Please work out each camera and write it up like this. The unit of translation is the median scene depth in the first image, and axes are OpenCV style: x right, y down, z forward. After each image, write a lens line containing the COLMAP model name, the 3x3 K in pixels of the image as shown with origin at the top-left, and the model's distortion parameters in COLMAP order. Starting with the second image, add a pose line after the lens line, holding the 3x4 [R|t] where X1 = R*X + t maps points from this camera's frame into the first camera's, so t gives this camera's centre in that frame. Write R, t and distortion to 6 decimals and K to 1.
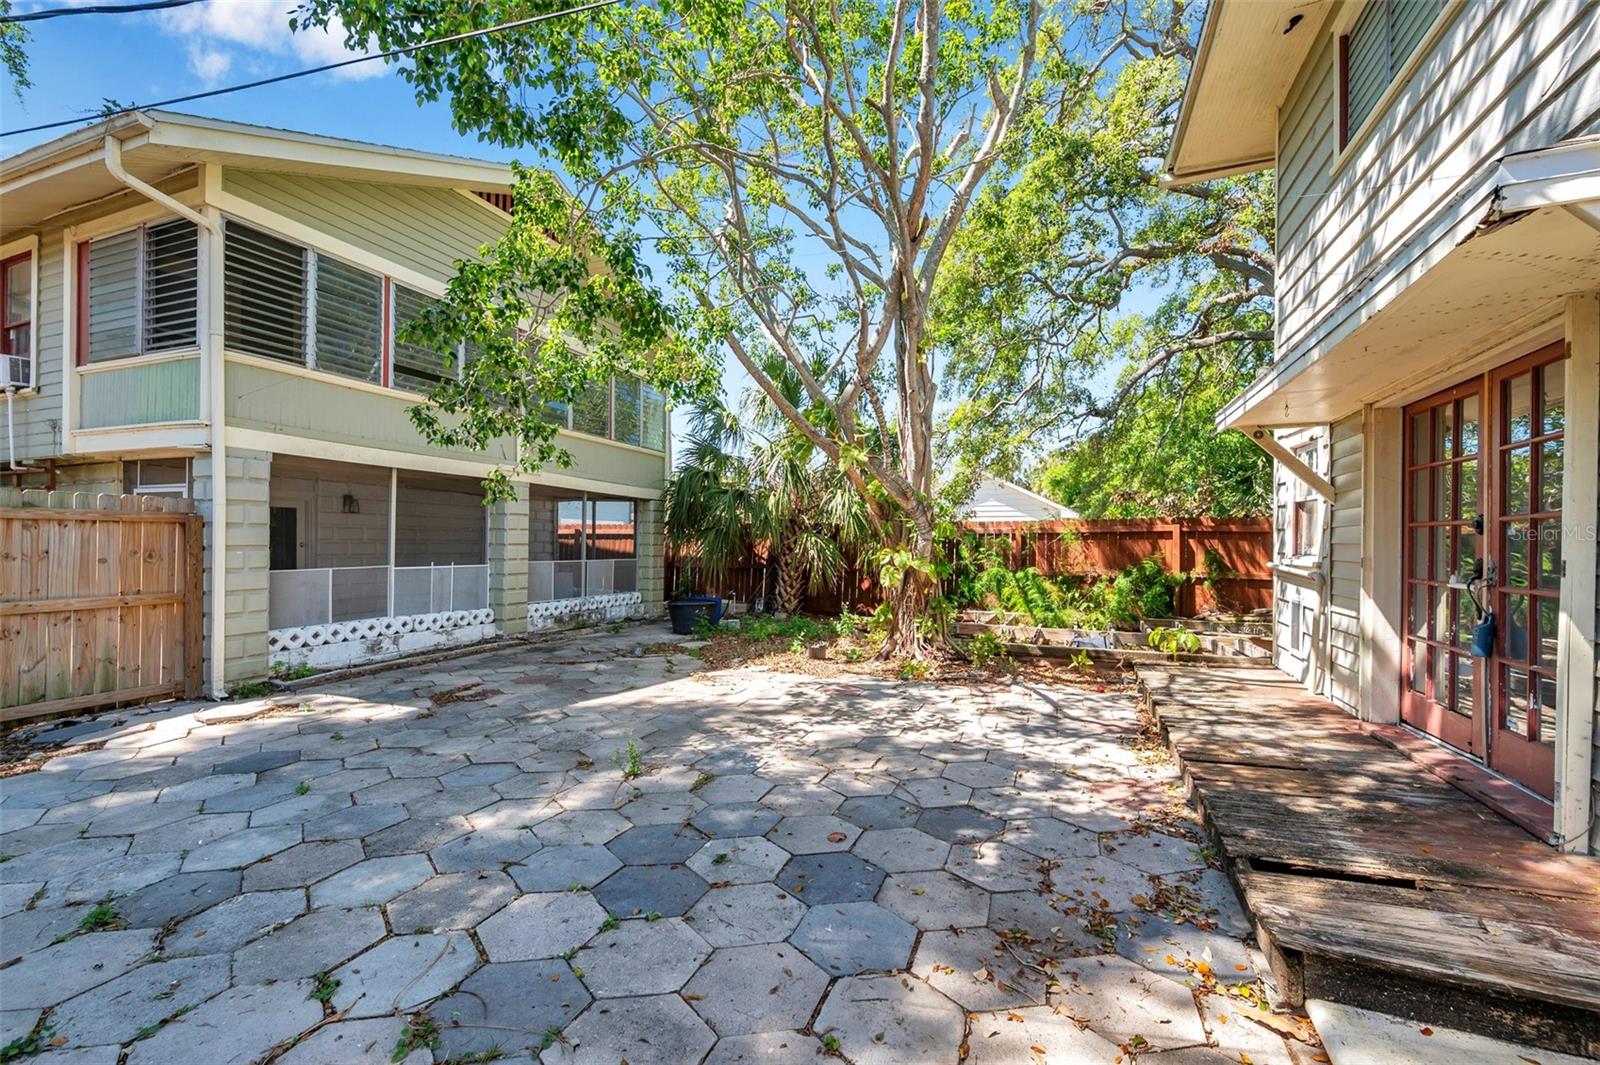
lens RADIAL K [[671.5, 0, 828.1], [0, 671.5, 539.9], [0, 0, 1]] dist [0.000554, 0.000115]
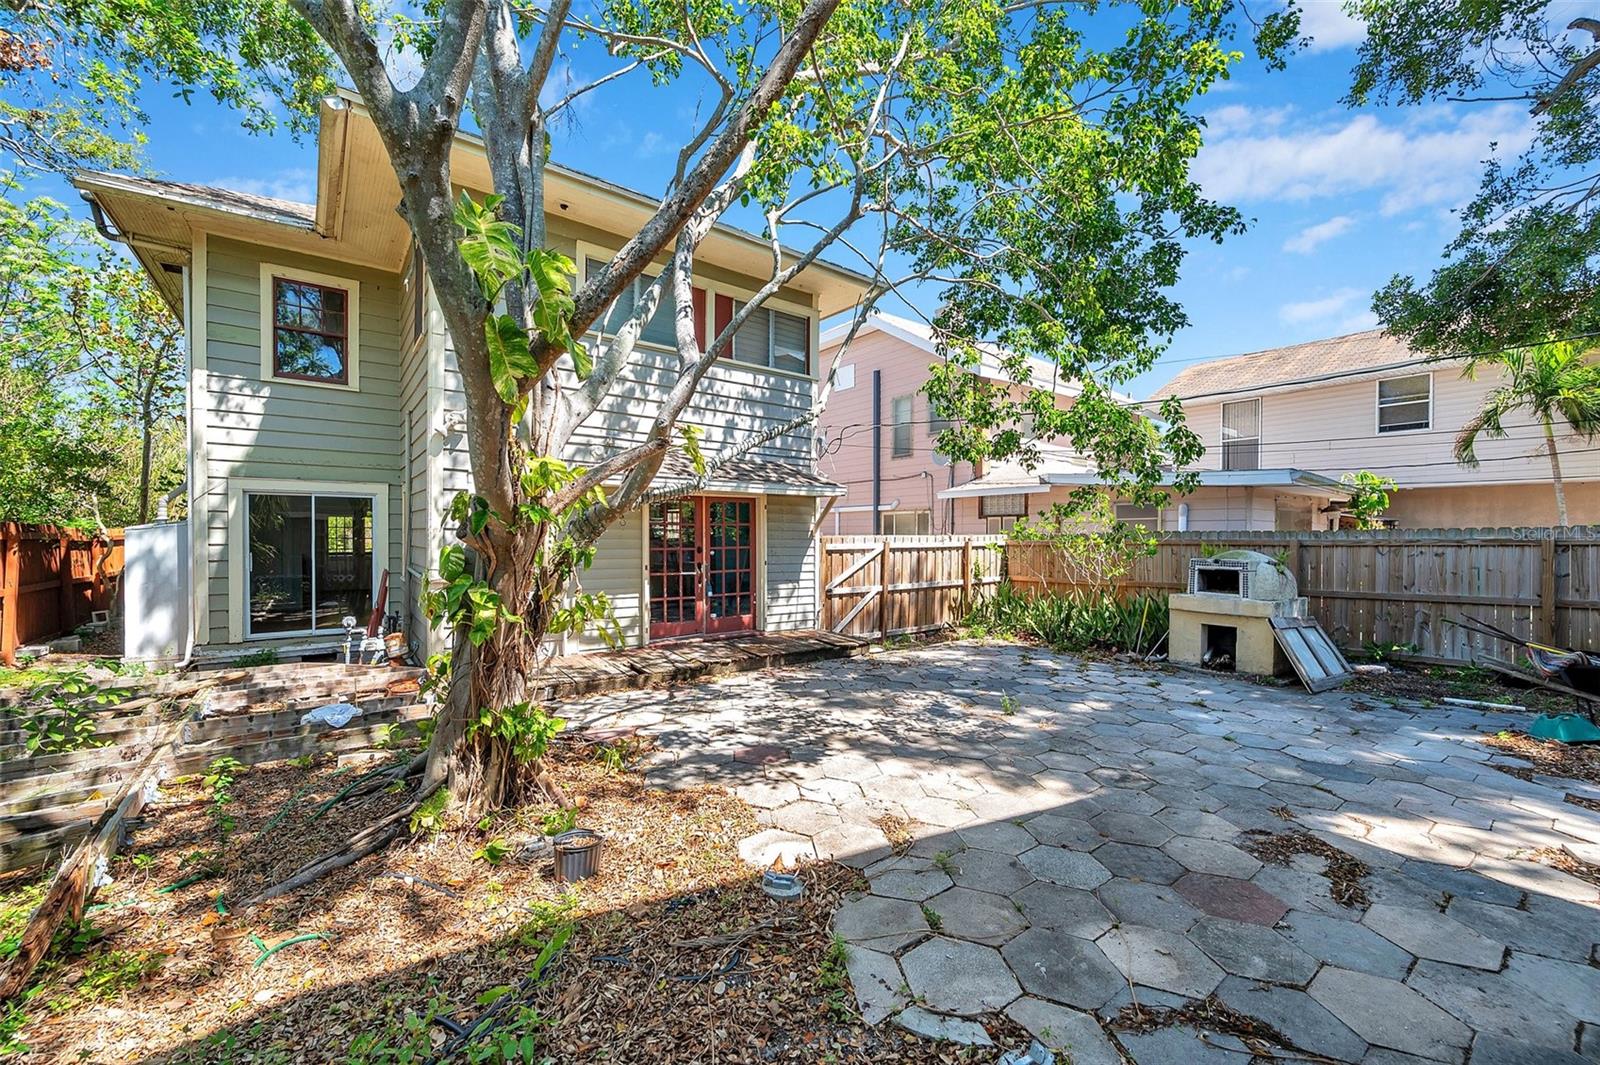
lens RADIAL K [[636.1, 0, 807.1], [0, 636.1, 537.6], [0, 0, 1]] dist [-0.001612, 0.000155]
pose [[-0.853339, -0.014436, 0.521157, -0.546737], [-0.015130, 0.999881, 0.002923, -0.059457], [-0.521137, -0.005391, -0.853456, 2.082442]]
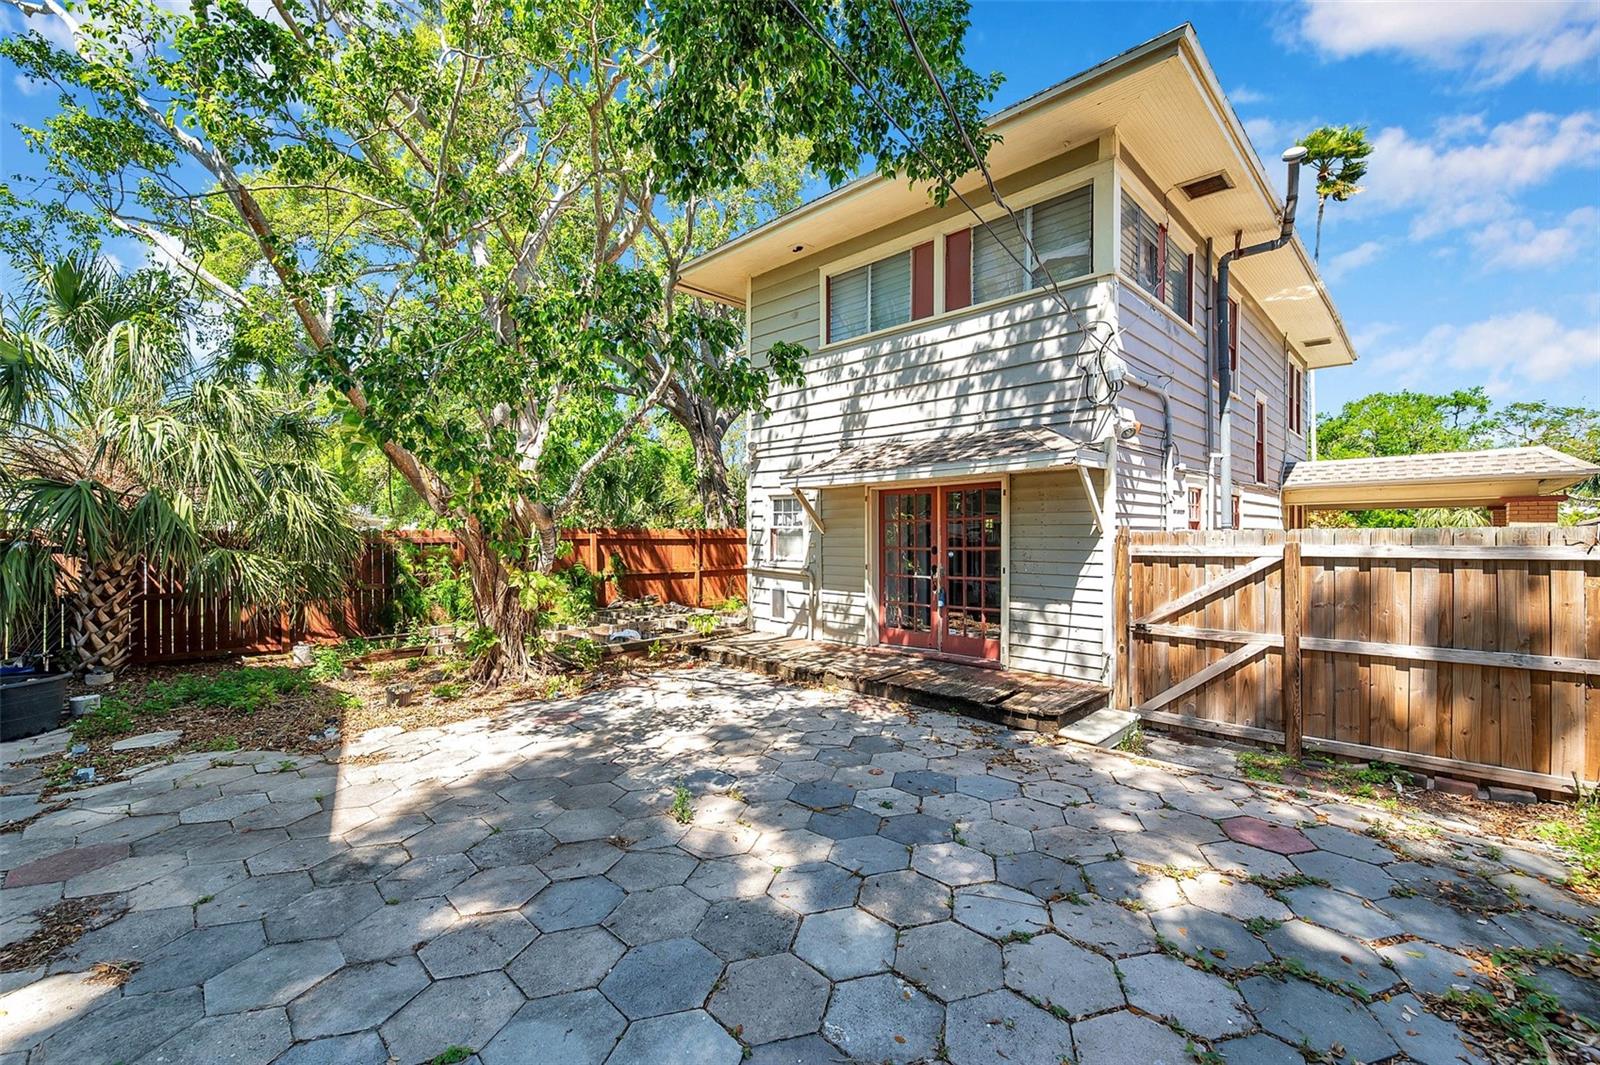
lens RADIAL K [[651.0, 0, 800.0], [0, 651.0, 532.5], [0, 0, 1]] dist [0.001031, 0.000060]
pose [[0.391216, -0.007105, 0.920272, -0.905366], [0.001400, 0.999974, 0.007125, -0.068159], [-0.920298, -0.001499, 0.391215, 0.379961]]
